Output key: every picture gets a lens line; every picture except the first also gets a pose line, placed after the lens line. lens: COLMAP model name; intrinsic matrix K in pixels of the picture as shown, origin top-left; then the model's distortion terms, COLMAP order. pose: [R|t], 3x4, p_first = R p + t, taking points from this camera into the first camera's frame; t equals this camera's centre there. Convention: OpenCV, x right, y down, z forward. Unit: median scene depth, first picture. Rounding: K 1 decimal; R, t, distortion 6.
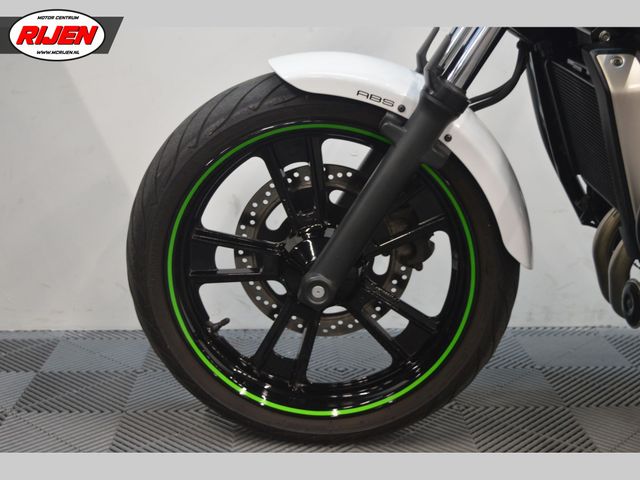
lens RADIAL K [[934.0, 0, 320.0], [0, 934.0, 240.0], [0, 0, 1]] dist [-0.008583, 0.010594]
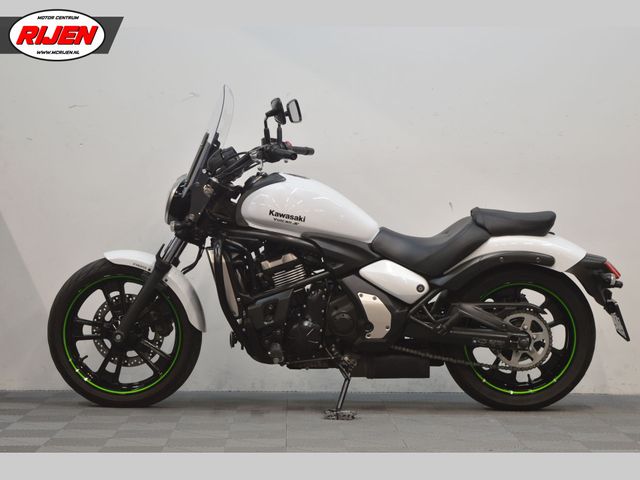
lens RADIAL K [[1525.9, 0, 320.0], [0, 1525.9, 240.0], [0, 0, 1]] dist [0.172917, -0.007501]
pose [[0.999544, 0.000201, -0.030198, 0.646303], [-0.006738, 0.976258, -0.216505, 0.666249], [0.029437, 0.216610, 0.975814, -3.041151]]
